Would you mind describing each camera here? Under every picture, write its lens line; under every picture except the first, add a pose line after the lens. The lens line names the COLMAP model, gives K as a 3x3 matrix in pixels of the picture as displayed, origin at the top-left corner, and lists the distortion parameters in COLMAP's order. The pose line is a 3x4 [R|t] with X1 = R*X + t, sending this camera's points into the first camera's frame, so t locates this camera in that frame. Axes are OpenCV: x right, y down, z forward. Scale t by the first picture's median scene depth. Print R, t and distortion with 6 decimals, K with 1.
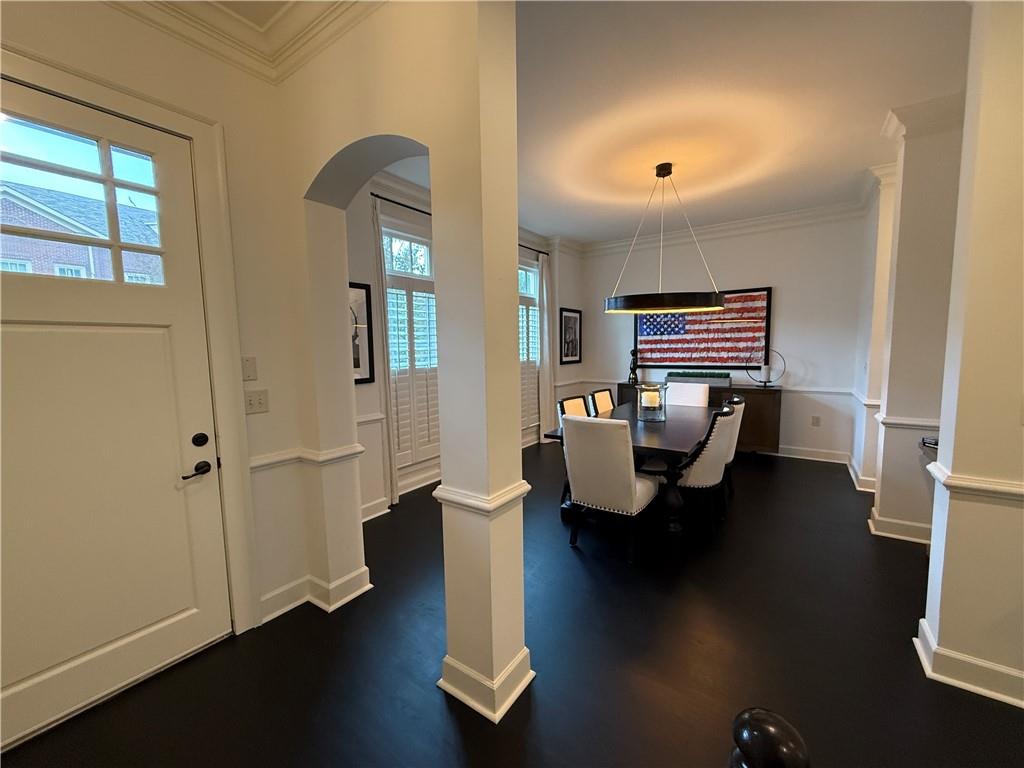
lens RADIAL K [[409.9, 0, 512.0], [0, 409.9, 384.0], [0, 0, 1]] dist [0.003990, 0.000158]
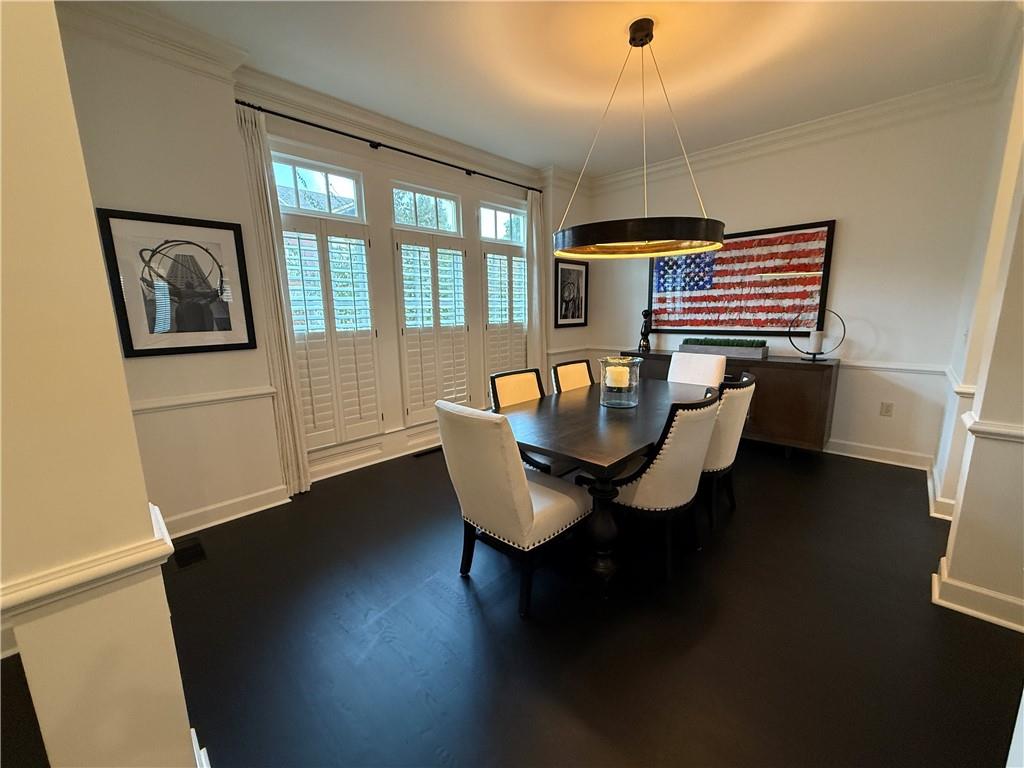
lens RADIAL K [[409.9, 0, 512.0], [0, 409.9, 384.0], [0, 0, 1]] dist [0.003990, 0.000158]
pose [[0.987407, 0.027633, -0.155766, 0.188481], [-0.013566, 0.995790, 0.090658, -0.009629], [0.157615, -0.087404, 0.983625, 0.176551]]
